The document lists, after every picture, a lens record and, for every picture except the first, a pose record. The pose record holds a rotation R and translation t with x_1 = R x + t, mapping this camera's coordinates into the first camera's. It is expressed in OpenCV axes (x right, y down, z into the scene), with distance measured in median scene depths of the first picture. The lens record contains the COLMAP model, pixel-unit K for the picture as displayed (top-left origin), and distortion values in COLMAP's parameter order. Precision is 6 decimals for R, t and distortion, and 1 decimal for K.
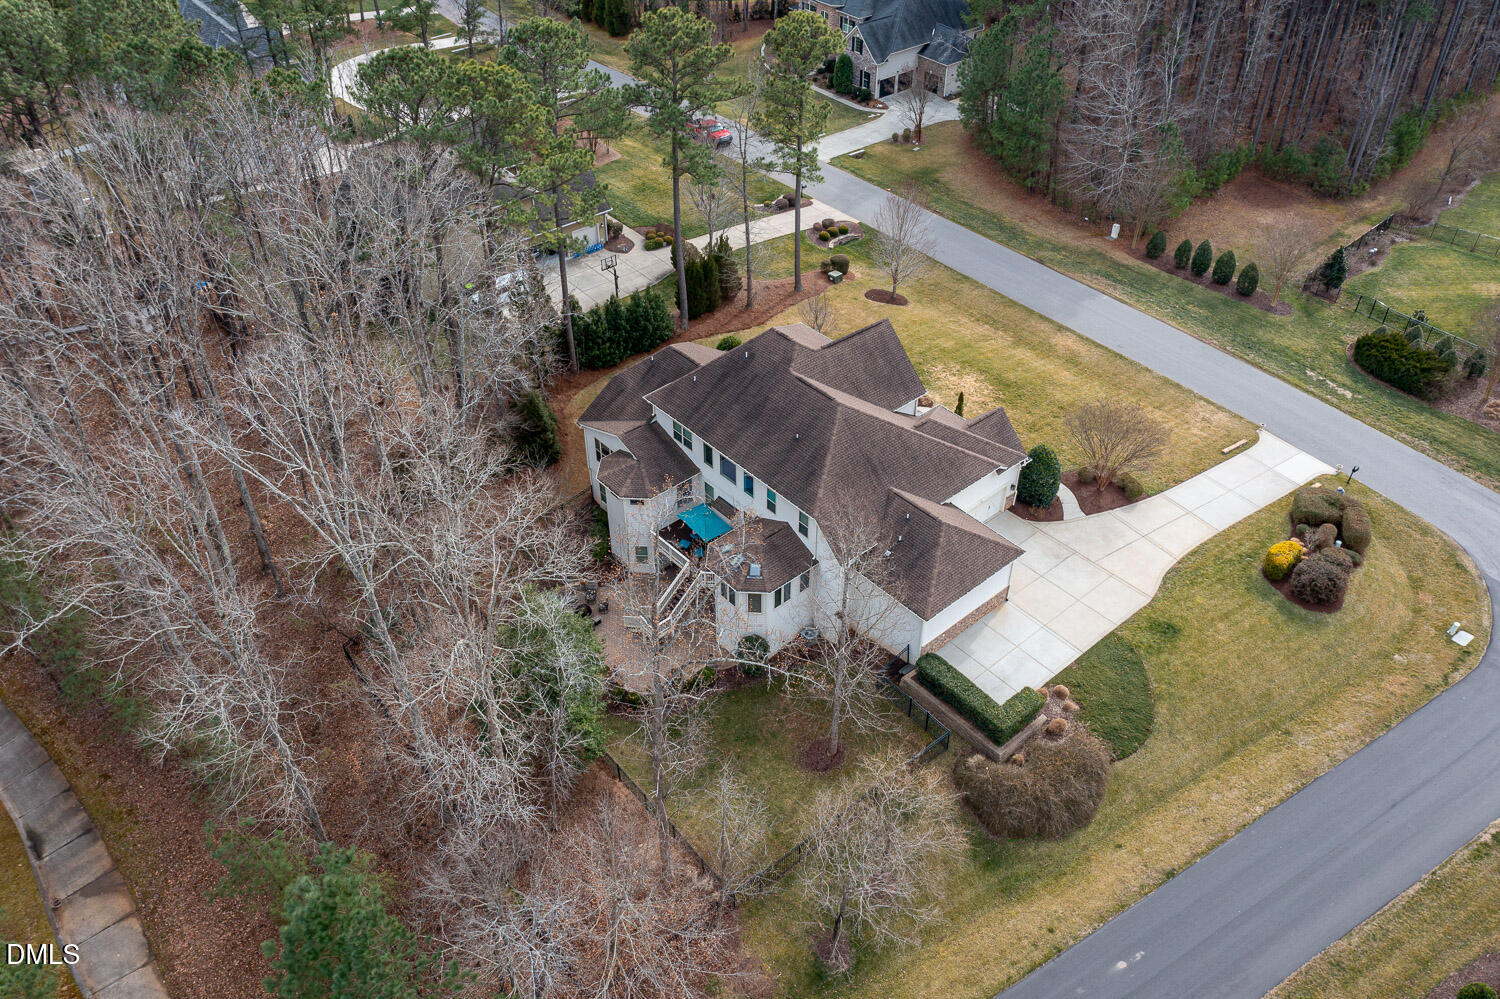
lens RADIAL K [[1192.3, 0, 750.0], [0, 1192.3, 499.5], [0, 0, 1]] dist [-0.009234, 0.006280]
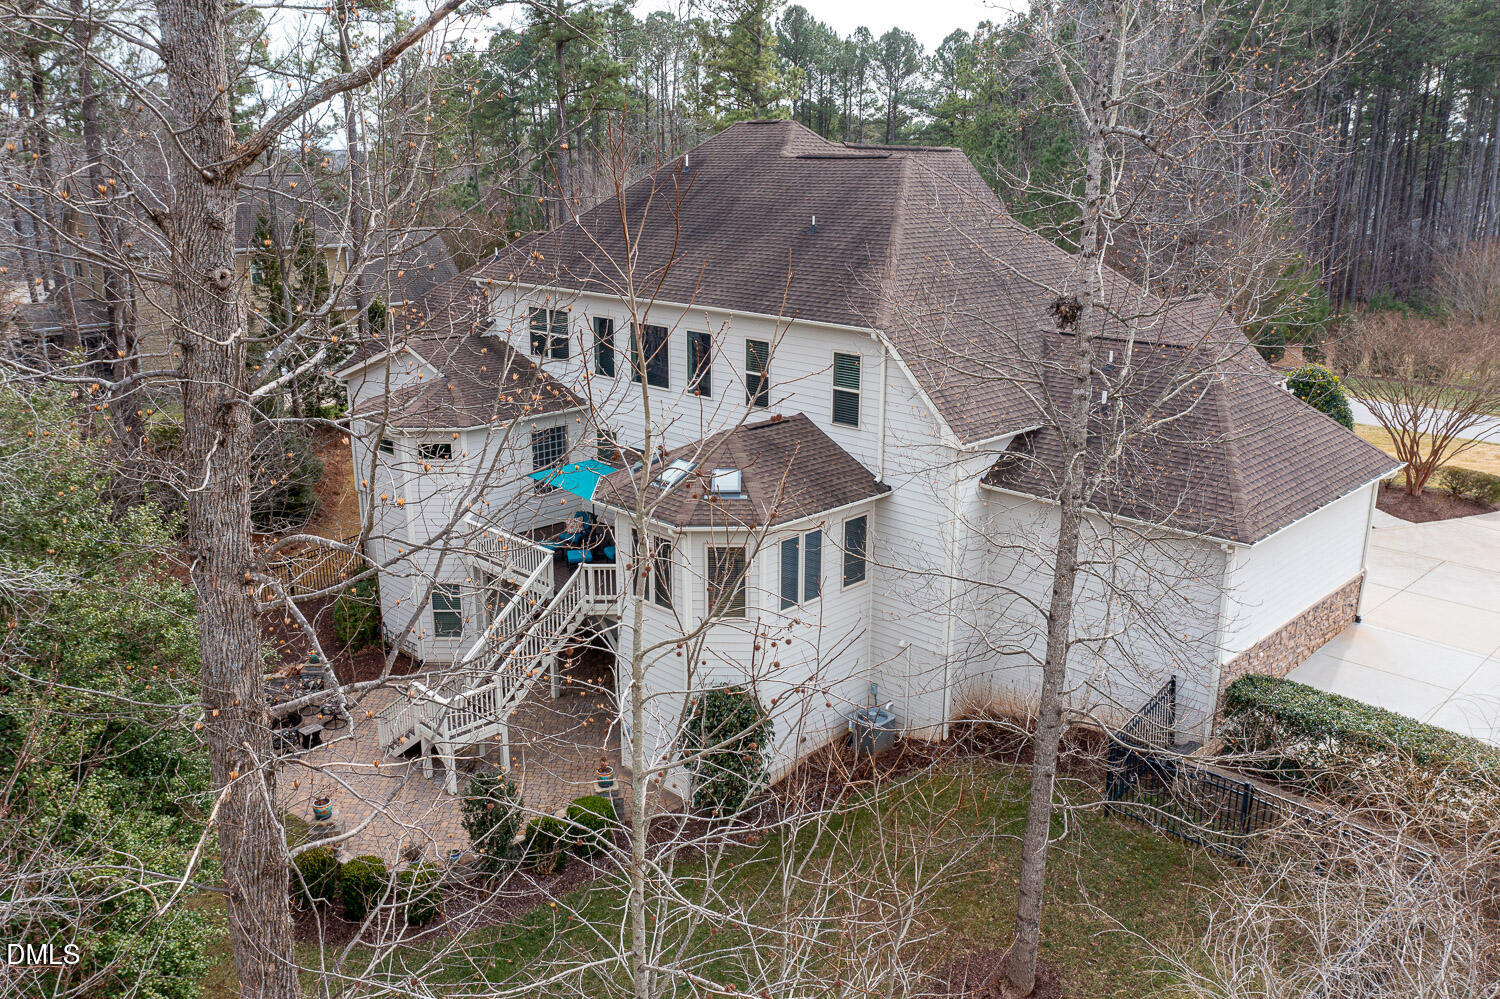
lens RADIAL K [[1192.3, 0, 750.0], [0, 1192.3, 499.5], [0, 0, 1]] dist [-0.009234, 0.006280]
pose [[0.997405, -0.012971, 0.070823, -0.013951], [0.040284, 0.915810, -0.399587, 0.204632], [-0.059677, 0.401403, 0.913955, 0.656044]]
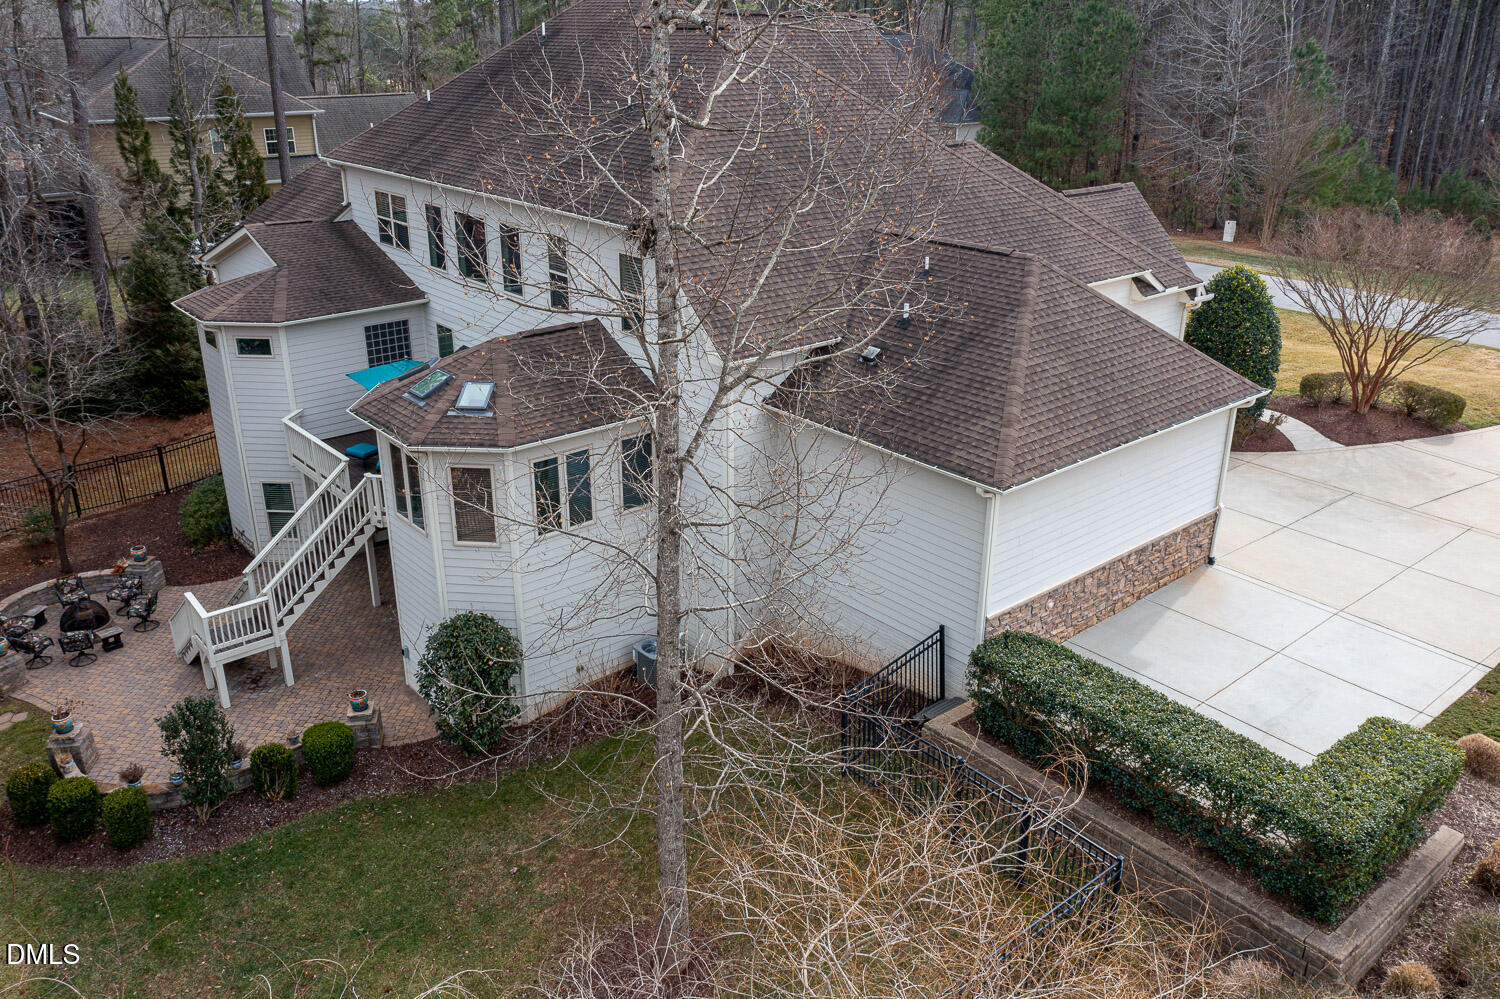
lens RADIAL K [[1192.3, 0, 750.0], [0, 1192.3, 499.5], [0, 0, 1]] dist [-0.009234, 0.006280]
pose [[0.999879, 0.011993, -0.009866, 0.083226], [-0.014383, 0.954738, -0.297099, 0.180958], [0.005856, 0.297206, 0.954796, 0.674727]]
